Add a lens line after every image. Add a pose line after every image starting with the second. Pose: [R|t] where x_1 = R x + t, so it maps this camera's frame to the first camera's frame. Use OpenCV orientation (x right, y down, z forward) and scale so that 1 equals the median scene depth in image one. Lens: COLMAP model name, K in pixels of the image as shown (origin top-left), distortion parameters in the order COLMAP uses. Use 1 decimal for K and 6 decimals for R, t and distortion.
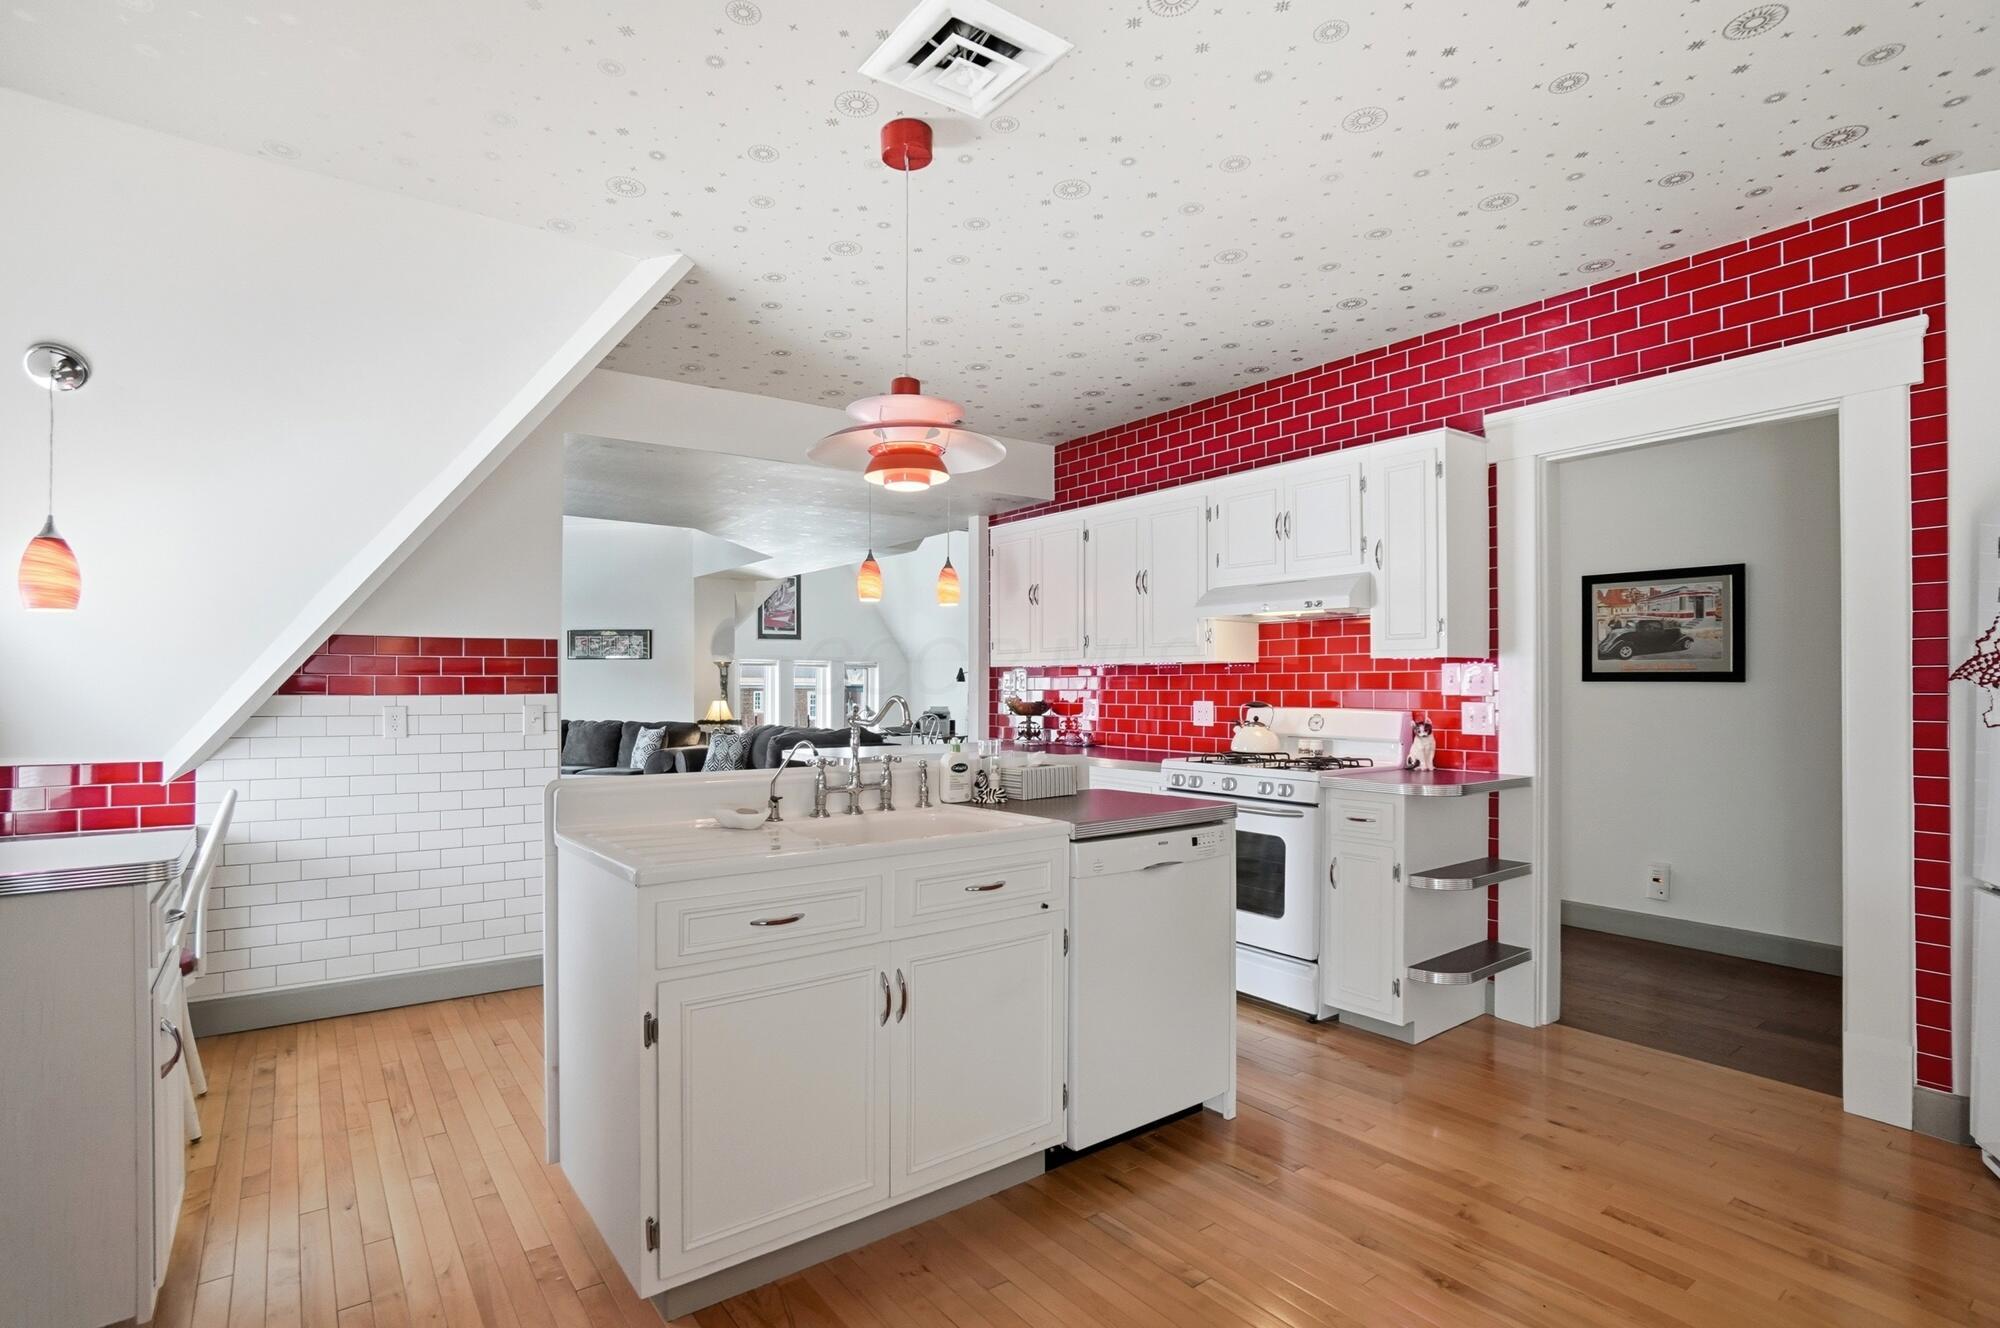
lens RADIAL K [[966.0, 0, 1000.0], [0, 966.0, 664.0], [0, 0, 1]] dist [-0.065323, 0.000115]
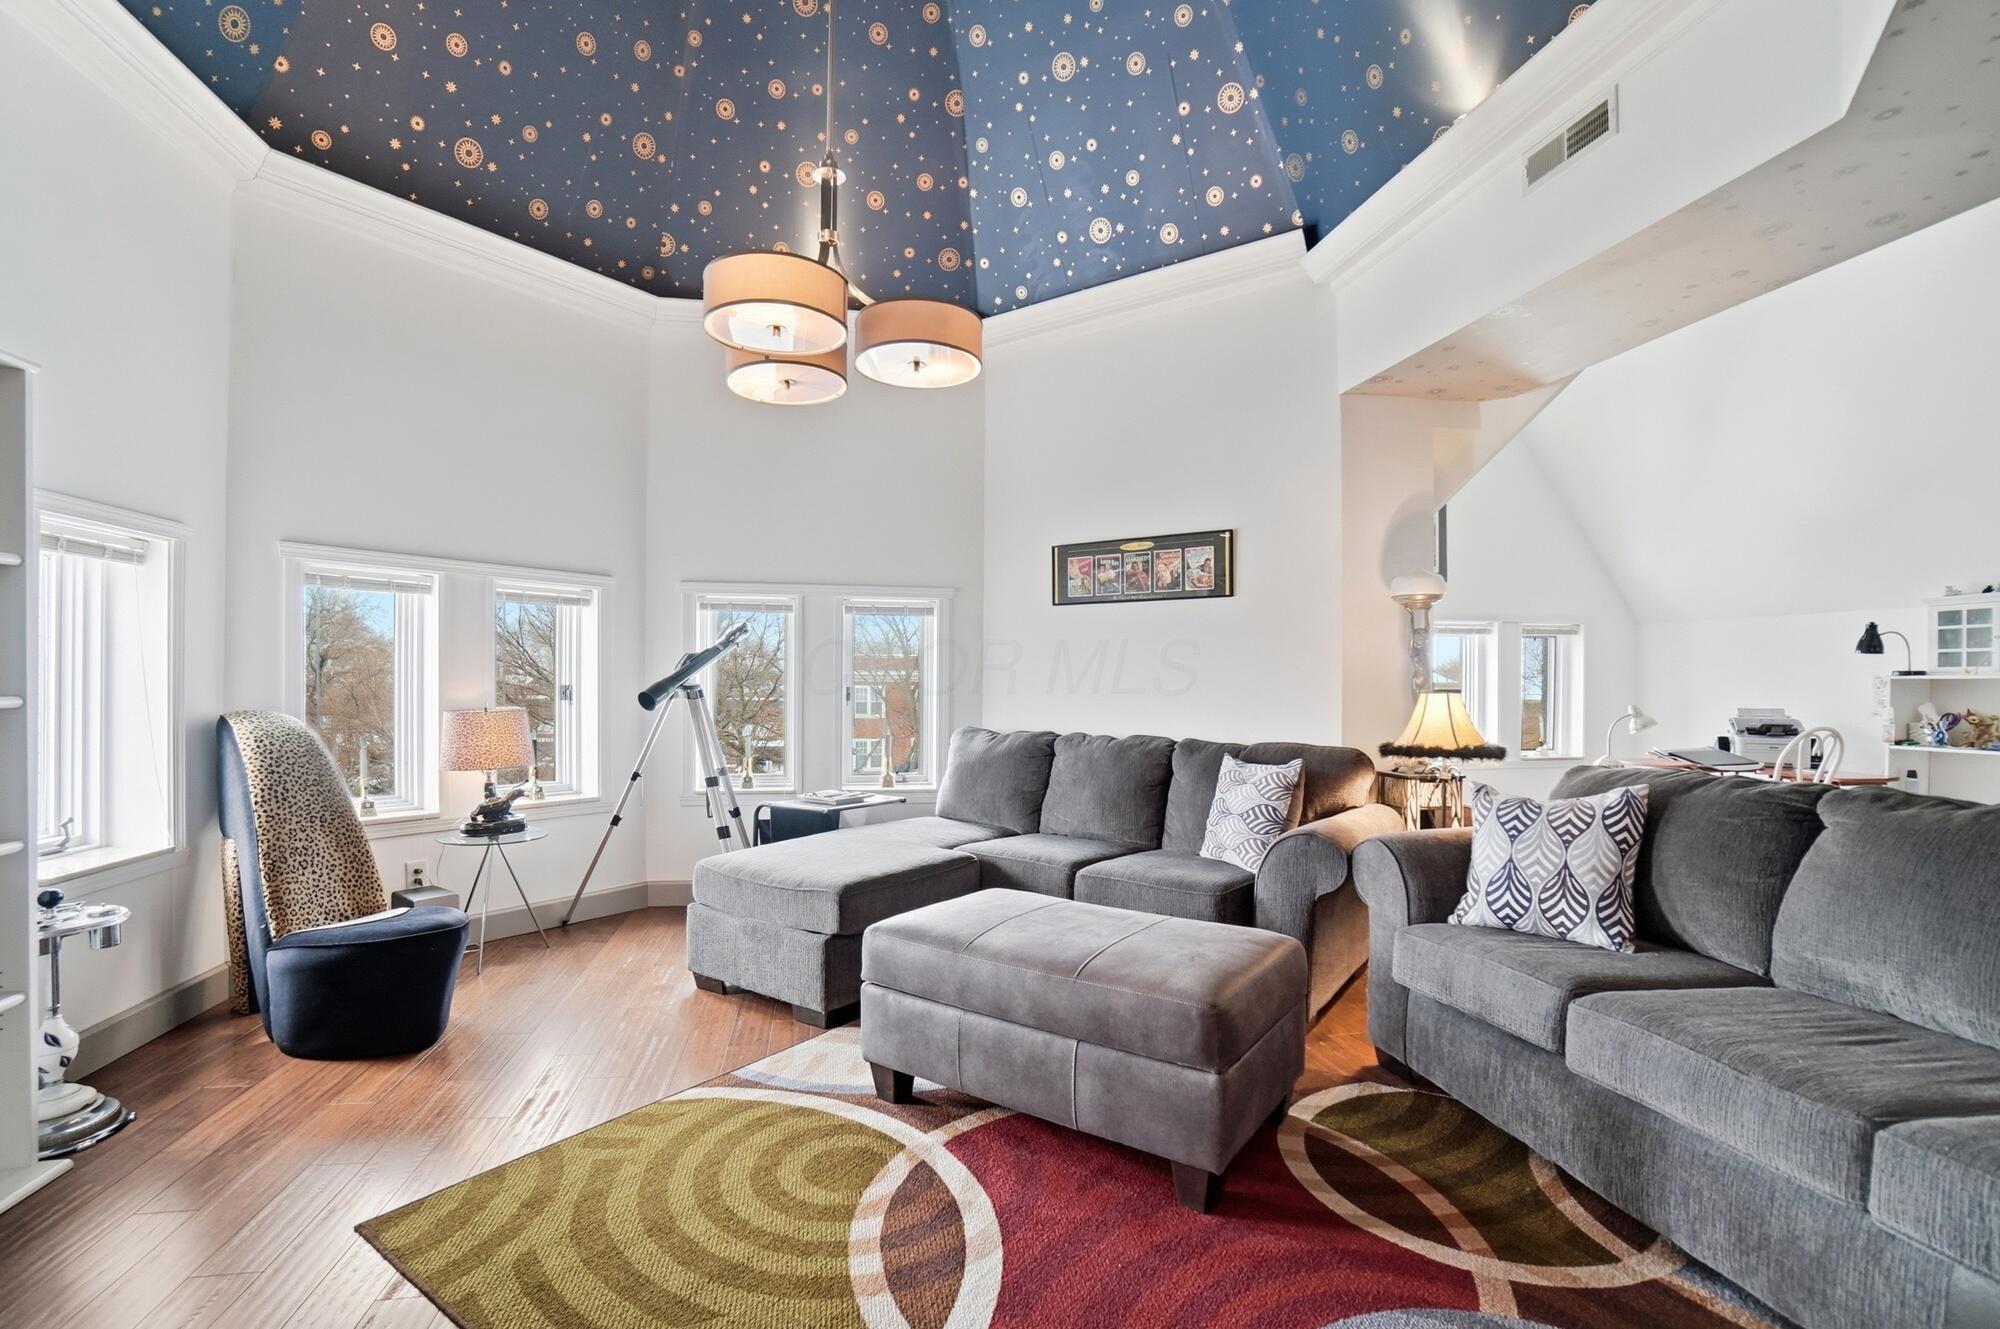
lens RADIAL K [[902.2, 0, 986.4], [0, 902.2, 683.4], [0, 0, 1]] dist [-0.059043, 0.024077]
pose [[0.882540, 0.000958, -0.470236, -0.658836], [0.010622, 0.999702, 0.021973, 0.058513], [0.470117, -0.024387, 0.882267, 1.421373]]
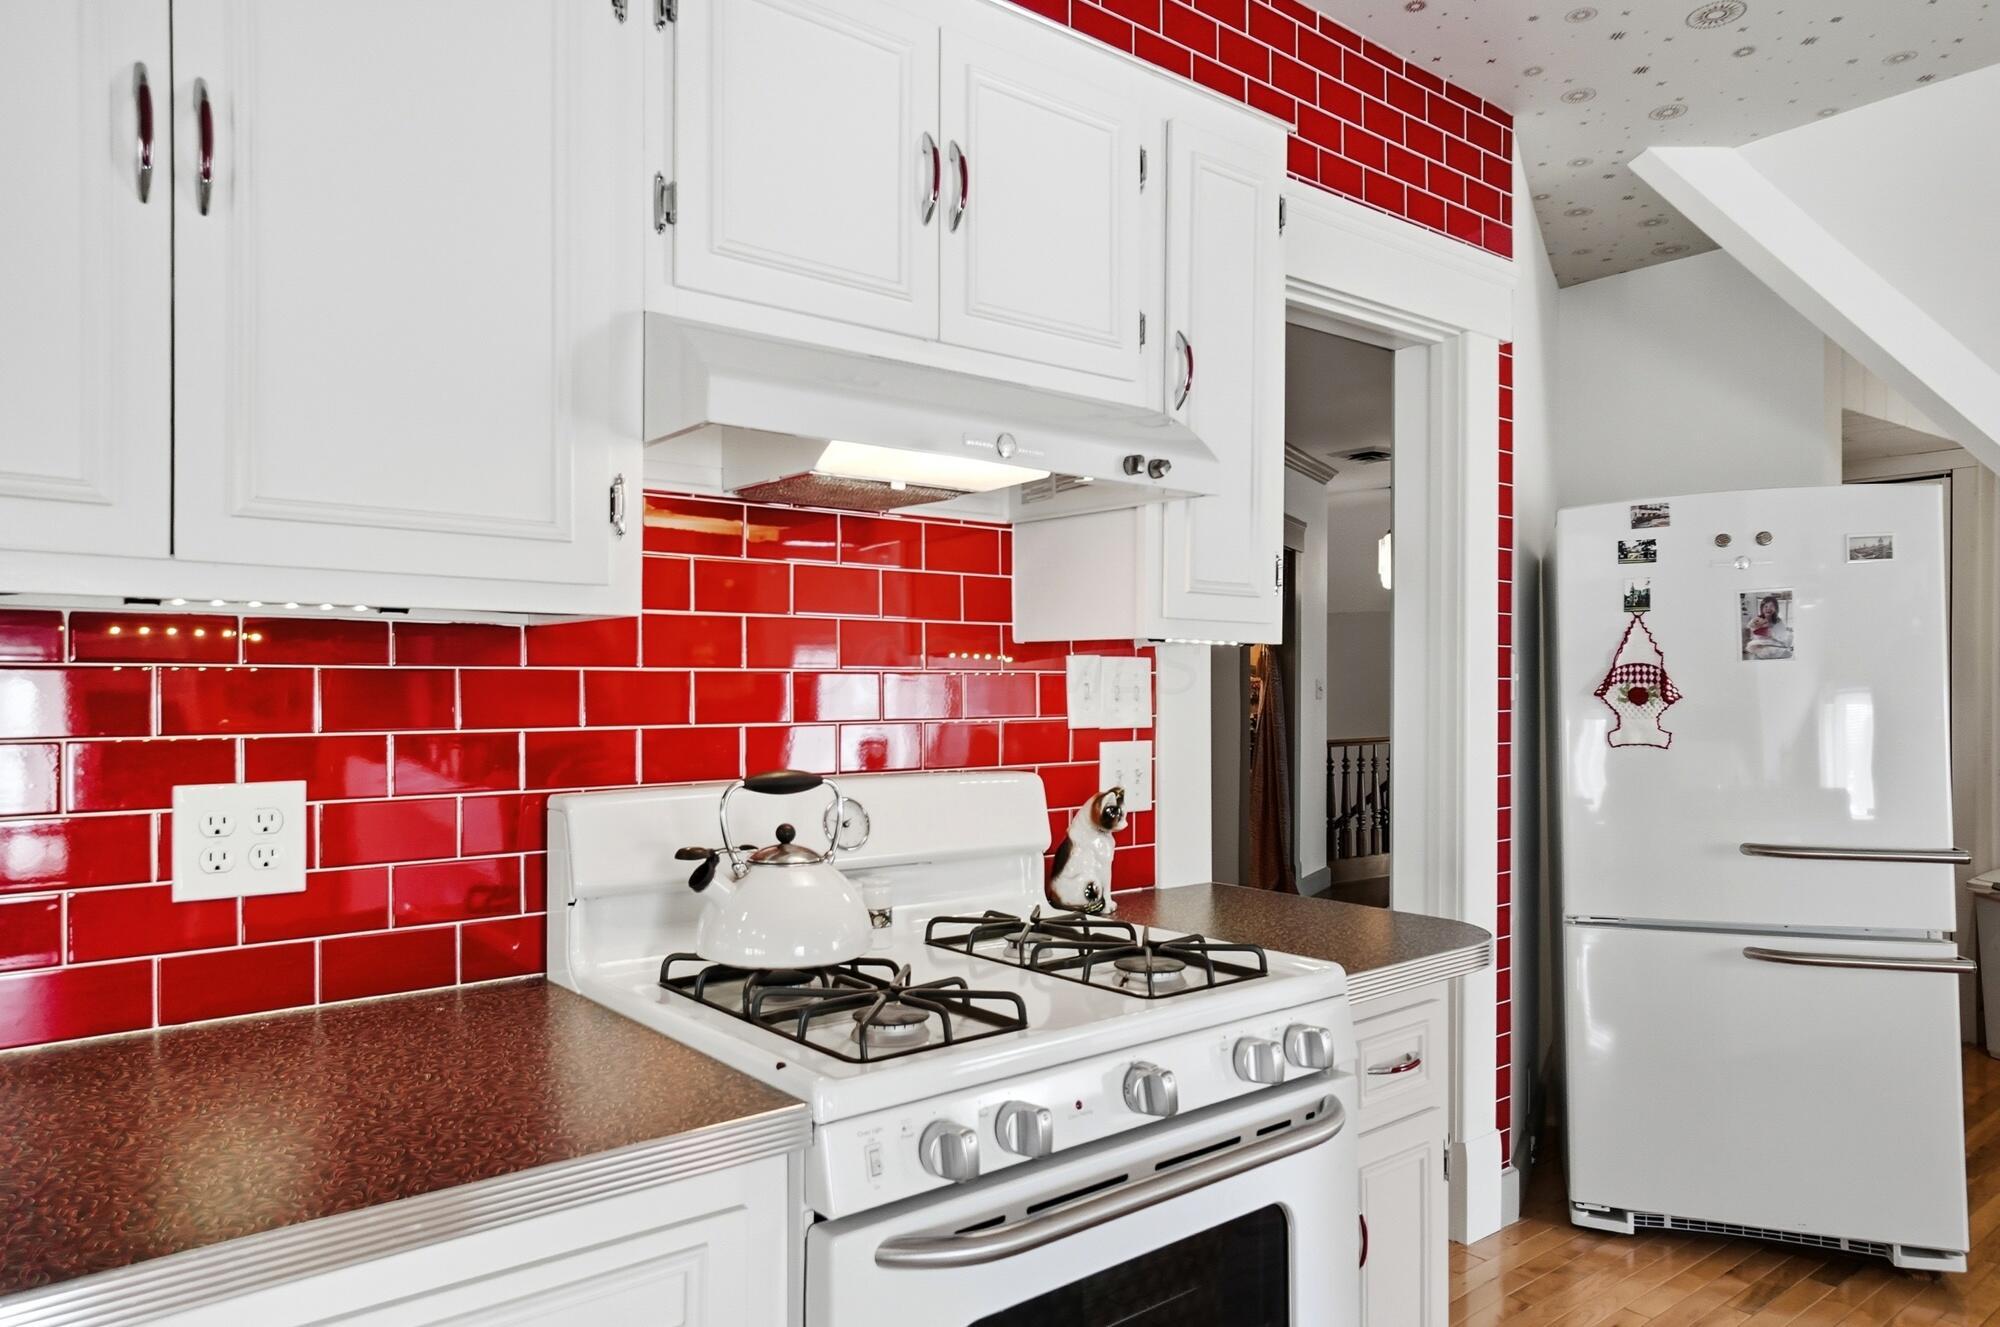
lens RADIAL K [[1297.6, 0, 1000.0], [0, 1297.6, 663.5], [0, 0, 1]] dist [0.000203, 0.000337]
pose [[-0.039266, 0.013295, 0.999140, -0.113658], [-0.028059, 0.999502, -0.014402, 0.012424], [-0.998835, -0.028601, -0.038873, 1.015204]]
